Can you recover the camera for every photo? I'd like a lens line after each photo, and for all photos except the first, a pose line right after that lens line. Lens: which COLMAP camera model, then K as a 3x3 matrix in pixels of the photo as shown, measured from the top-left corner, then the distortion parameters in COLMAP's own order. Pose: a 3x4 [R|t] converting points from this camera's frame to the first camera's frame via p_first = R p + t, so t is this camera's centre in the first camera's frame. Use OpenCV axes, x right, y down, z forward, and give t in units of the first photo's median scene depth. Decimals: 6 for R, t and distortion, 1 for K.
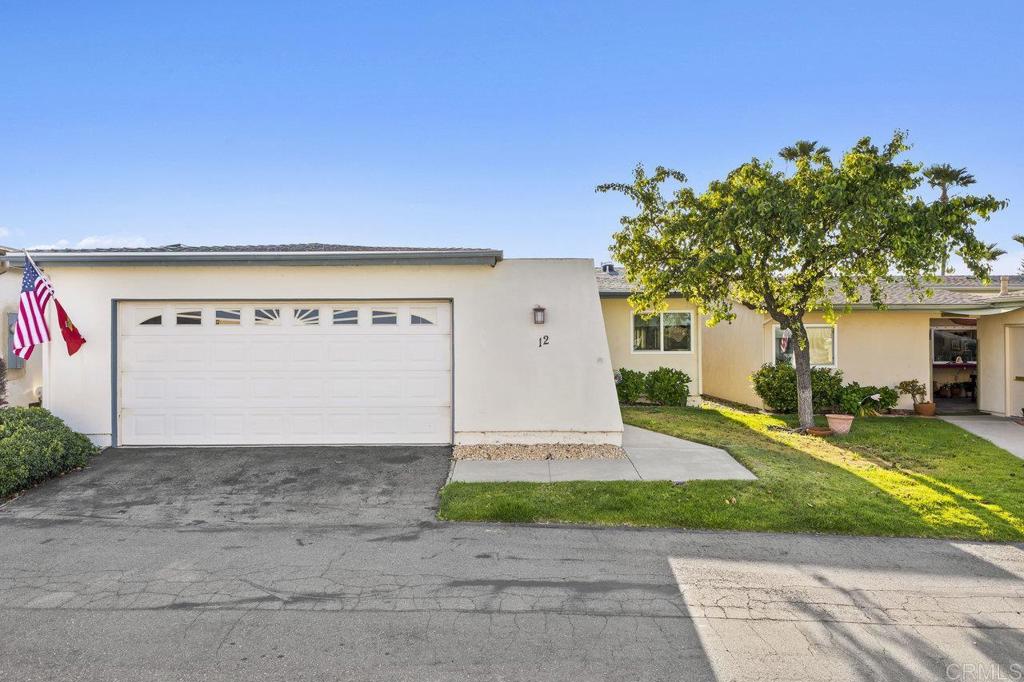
lens RADIAL K [[707.5, 0, 512.0], [0, 707.5, 341.0], [0, 0, 1]] dist [0.020453, -0.001567]
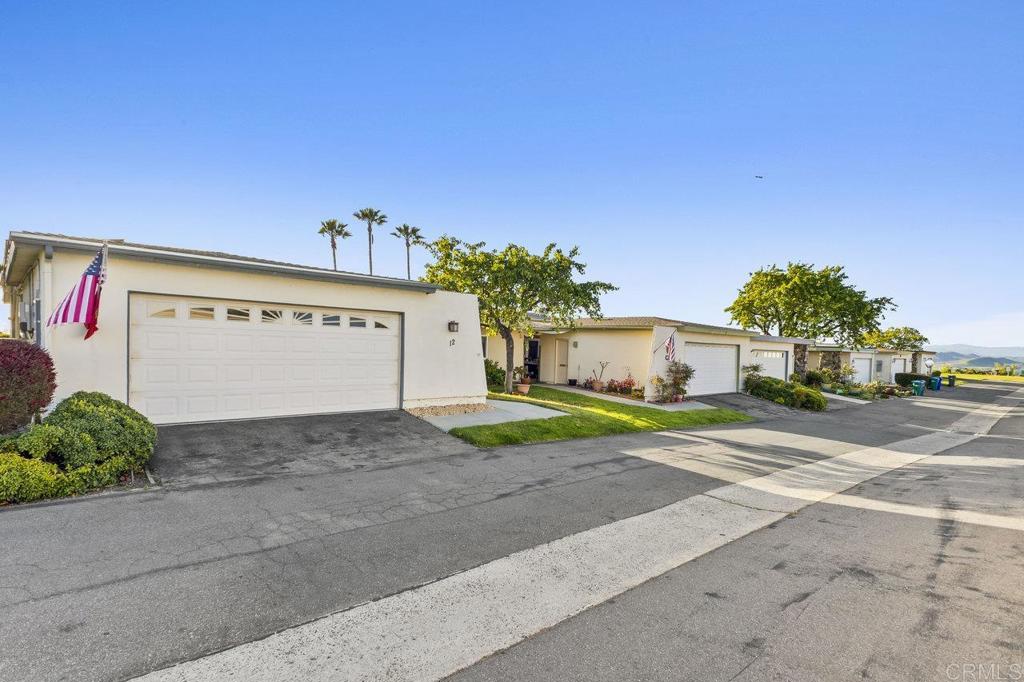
lens RADIAL K [[497.3, 0, 512.6], [0, 497.3, 357.2], [0, 0, 1]] dist [0.020398, 0.000071]
pose [[0.744006, 0.012599, 0.668054, -0.621782], [-0.036584, 0.999091, 0.021902, 0.003650], [-0.667170, -0.040735, 0.743790, 0.047380]]
